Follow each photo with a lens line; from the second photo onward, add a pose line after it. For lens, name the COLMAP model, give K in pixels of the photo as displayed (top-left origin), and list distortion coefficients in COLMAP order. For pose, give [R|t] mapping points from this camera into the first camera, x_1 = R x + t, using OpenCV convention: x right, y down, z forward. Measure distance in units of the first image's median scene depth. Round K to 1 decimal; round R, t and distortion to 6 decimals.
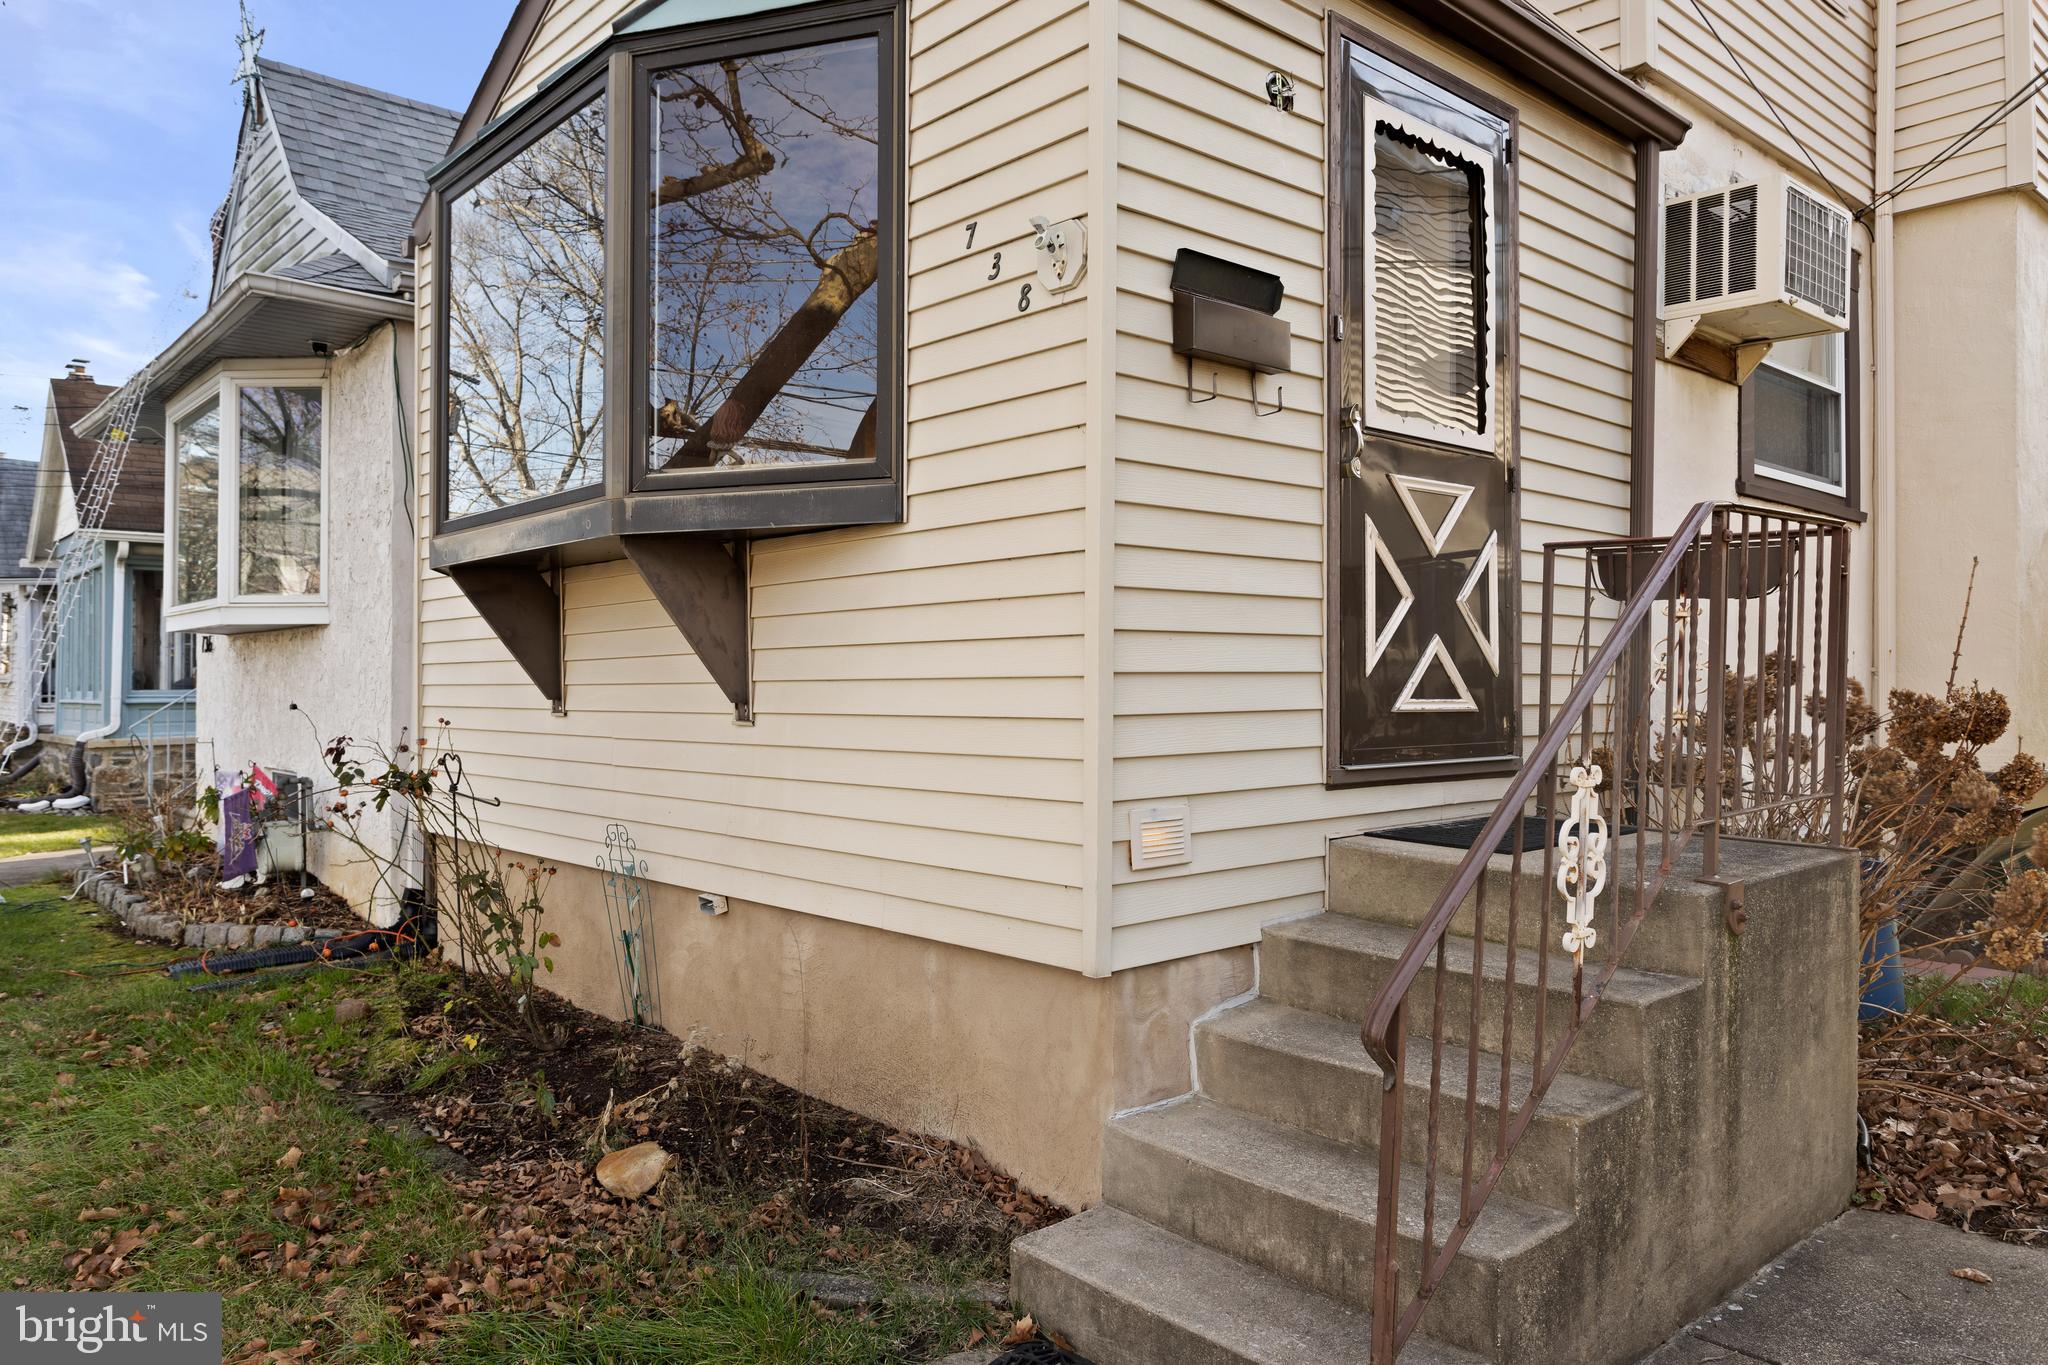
lens RADIAL K [[1408.3, 0, 1016.7], [0, 1408.3, 682.5], [0, 0, 1]] dist [0.000462, 0.000909]
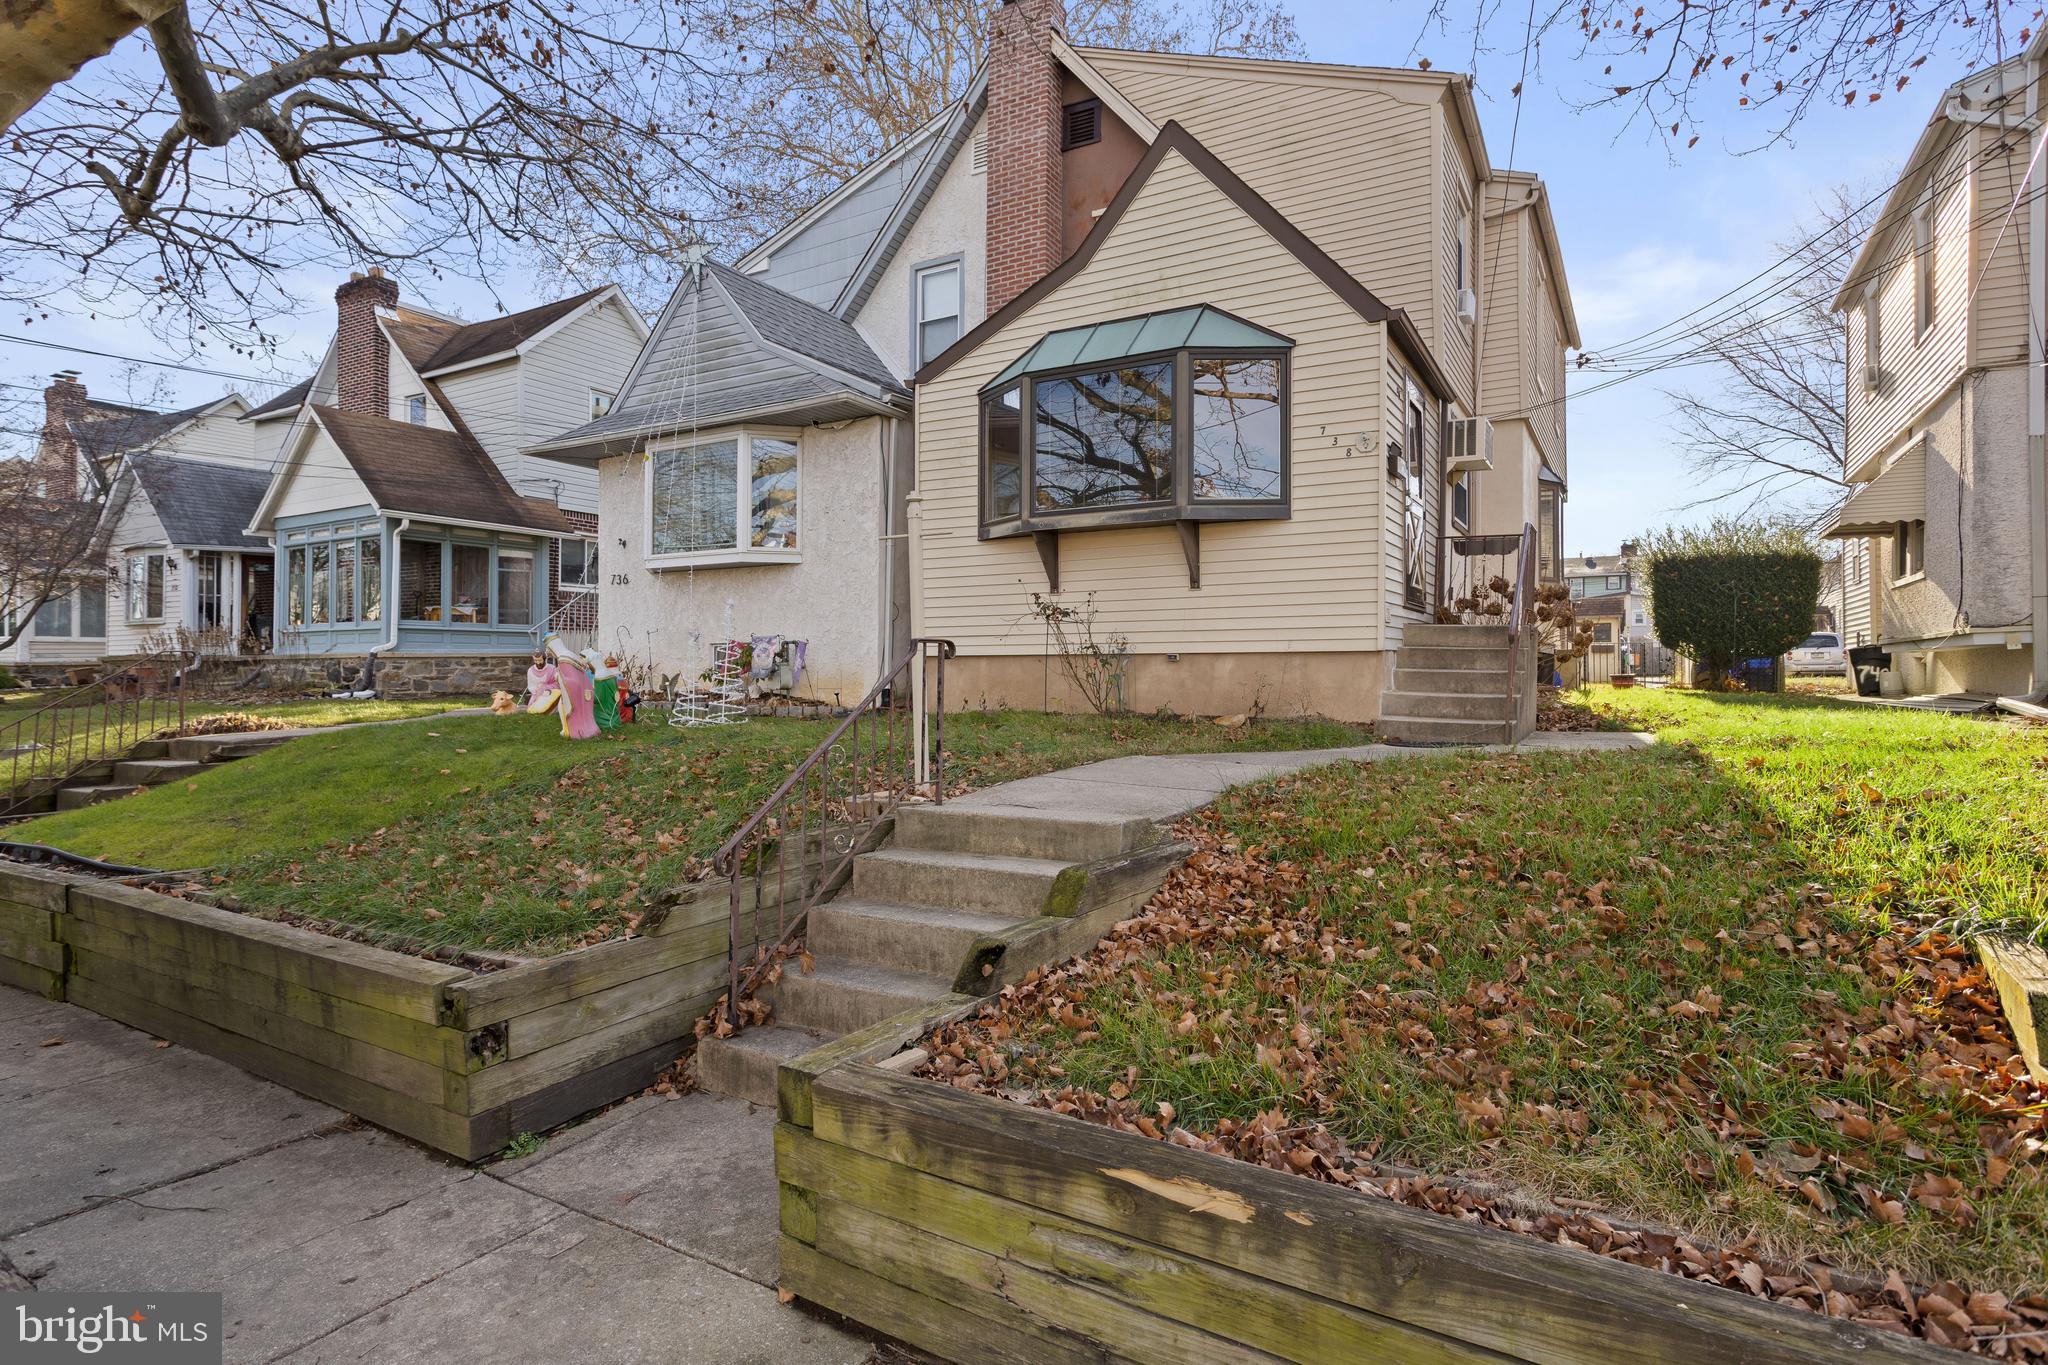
lens RADIAL K [[1054.3, 0, 1031.8], [0, 1054.3, 675.5], [0, 0, 1]] dist [-0.003758, 0.002494]
pose [[0.949167, 0.000665, 0.314772, -1.131023], [-0.002551, 0.999981, 0.005577, 0.183939], [-0.314762, -0.006097, 0.949151, -0.859085]]
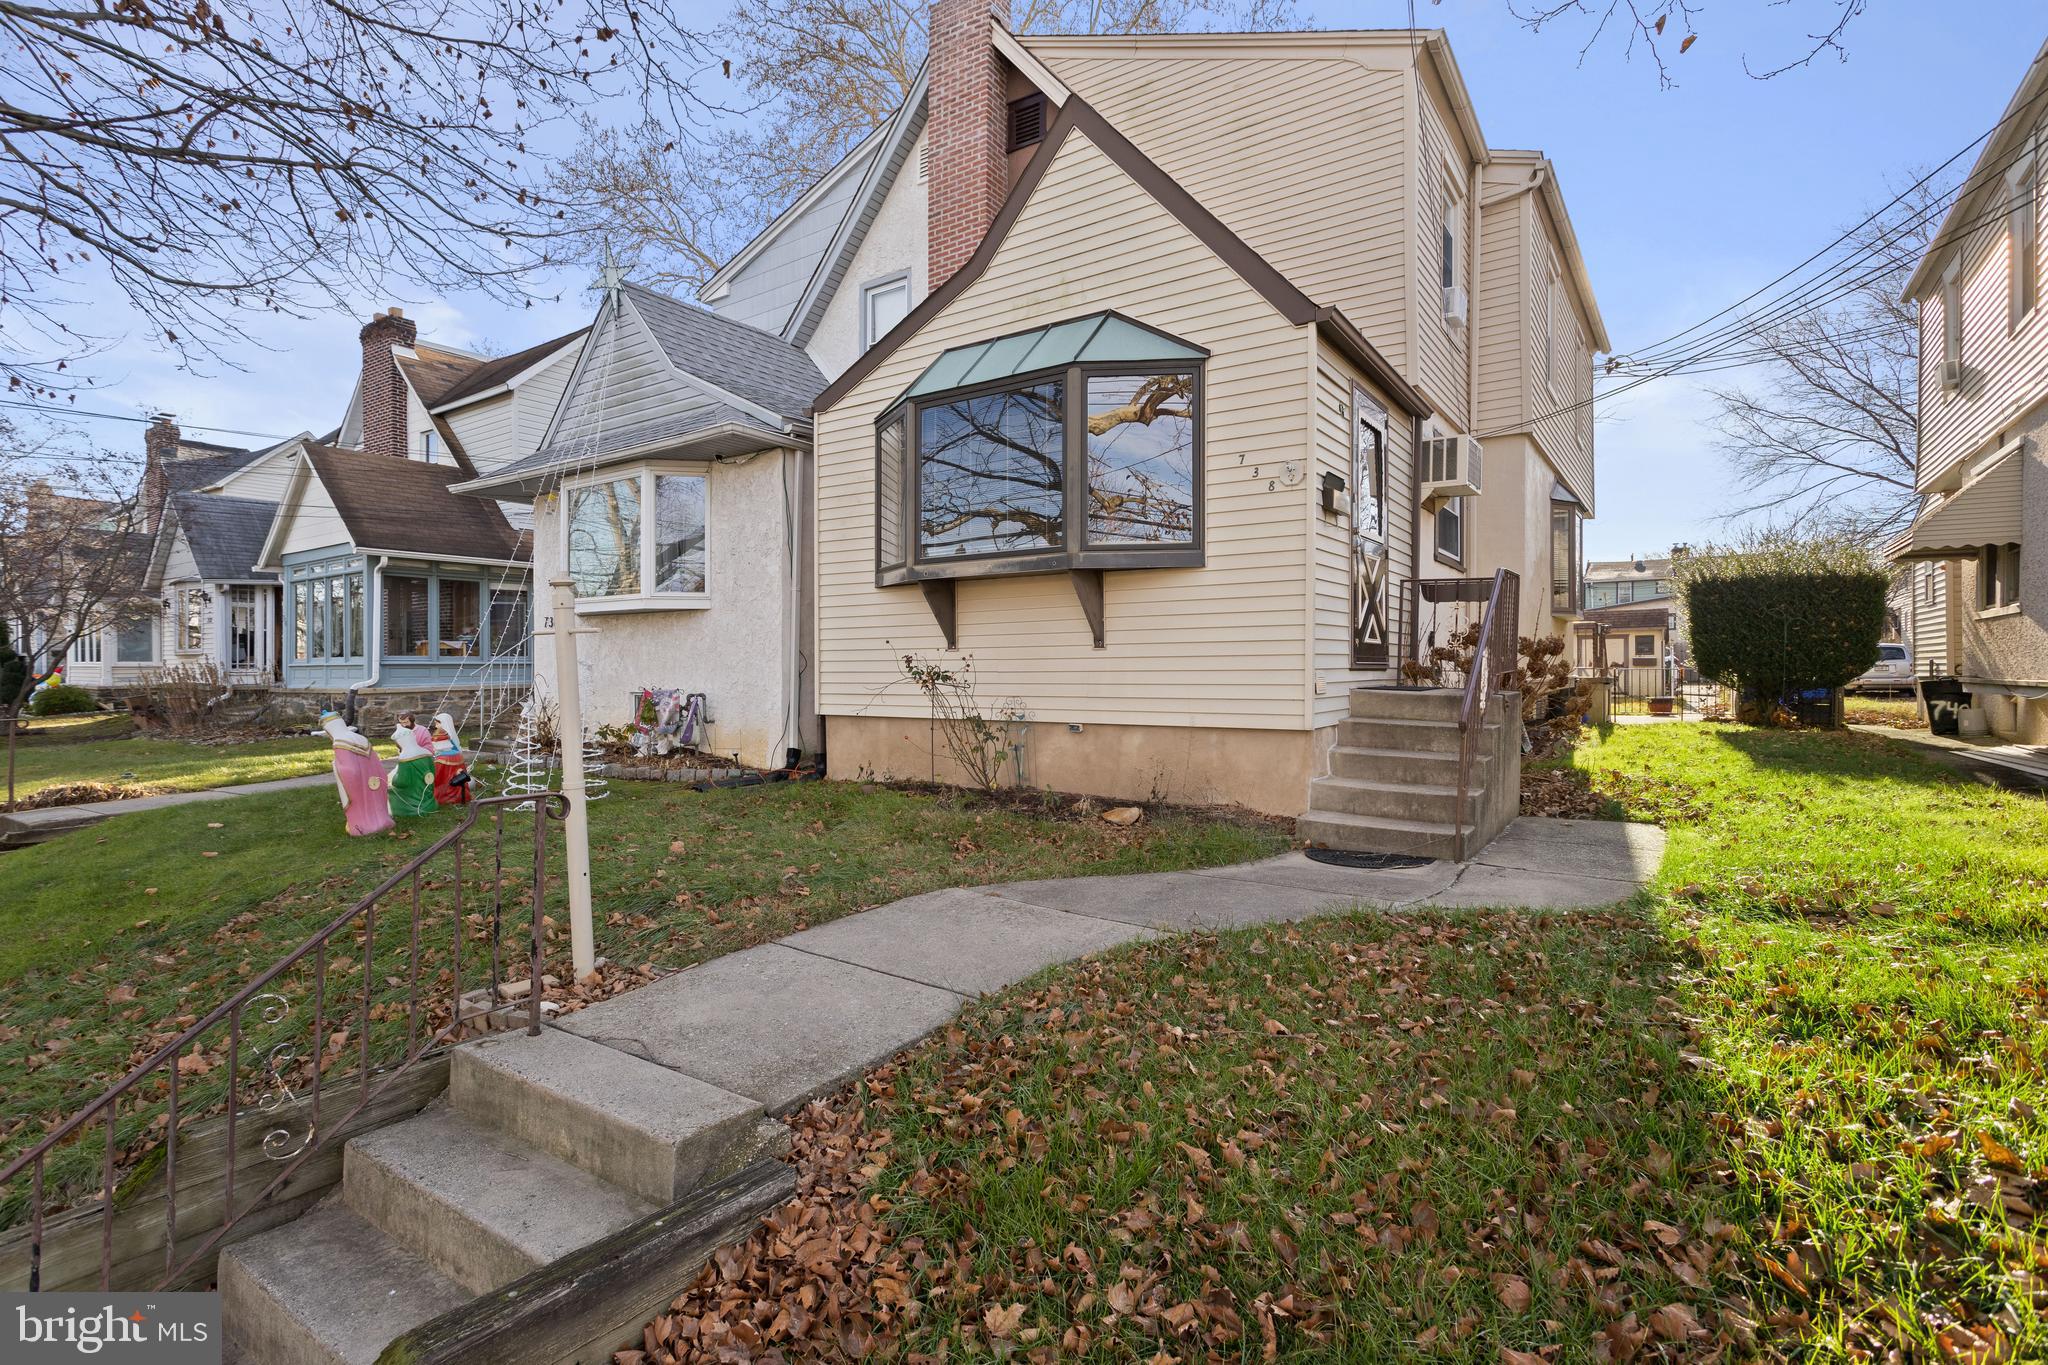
lens RADIAL K [[971.3, 0, 1025.2], [0, 971.3, 680.8], [0, 0, 1]] dist [-0.001921, 0.002100]
pose [[0.971592, -0.004440, 0.236619, -0.684761], [0.000910, 0.999887, 0.015025, 0.056494], [-0.236659, -0.014383, 0.971486, -0.542050]]
